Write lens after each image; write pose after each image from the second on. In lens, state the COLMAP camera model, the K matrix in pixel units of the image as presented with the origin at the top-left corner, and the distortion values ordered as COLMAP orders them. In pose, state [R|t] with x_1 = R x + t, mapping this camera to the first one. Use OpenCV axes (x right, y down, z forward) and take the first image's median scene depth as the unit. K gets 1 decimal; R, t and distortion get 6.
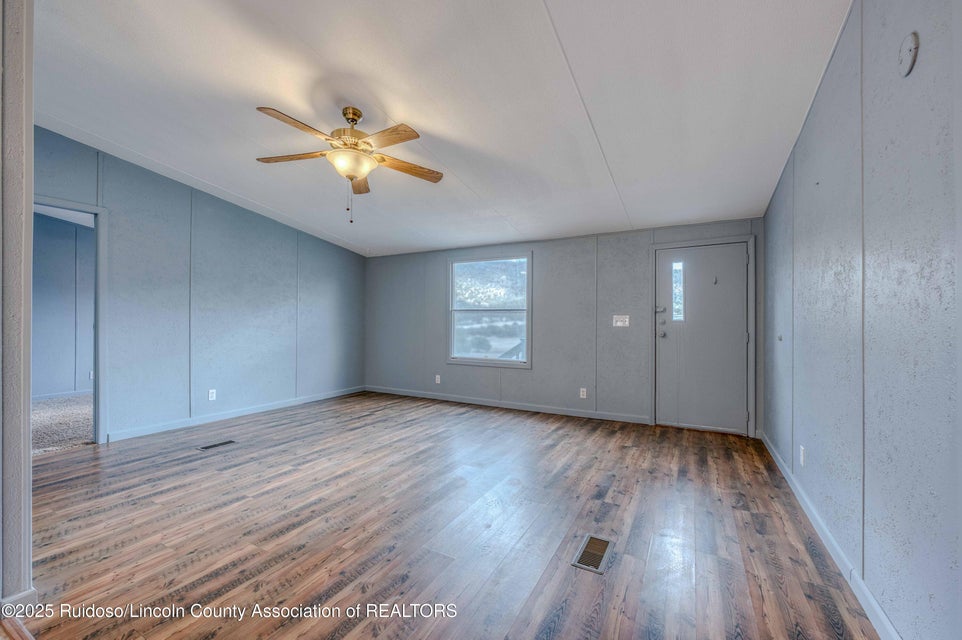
lens RADIAL K [[395.2, 0, 481.0], [0, 395.2, 320.0], [0, 0, 1]] dist [-0.000172, 0.000671]
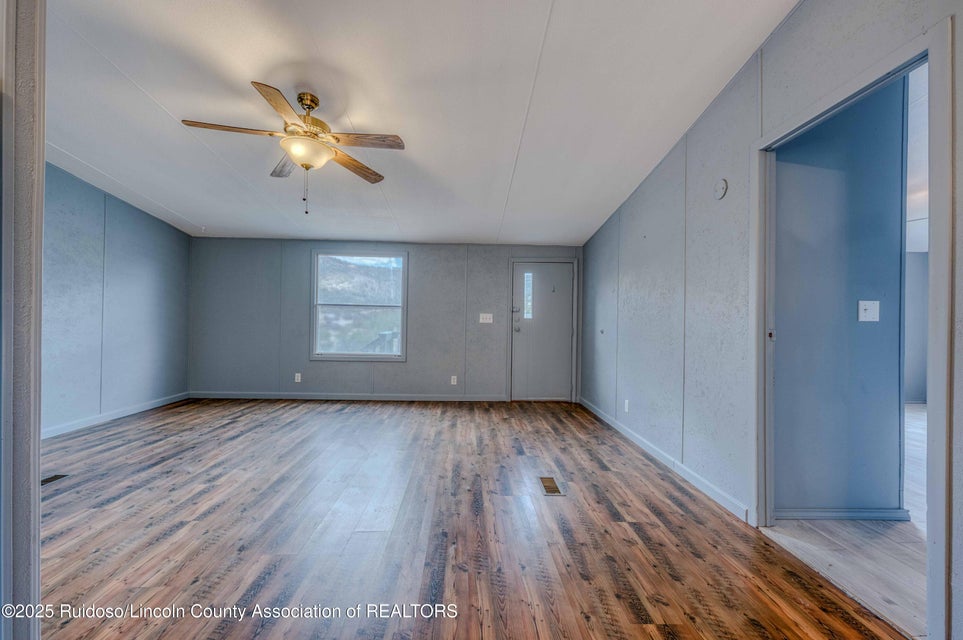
lens RADIAL K [[395.6, 0, 481.5], [0, 395.6, 320.0], [0, 0, 1]] dist [-0.000172, 0.000671]
pose [[0.857060, 0.009613, 0.515127, -0.334480], [-0.016653, 0.999820, 0.009048, -0.003214], [-0.514947, -0.016333, 0.857066, -0.033580]]
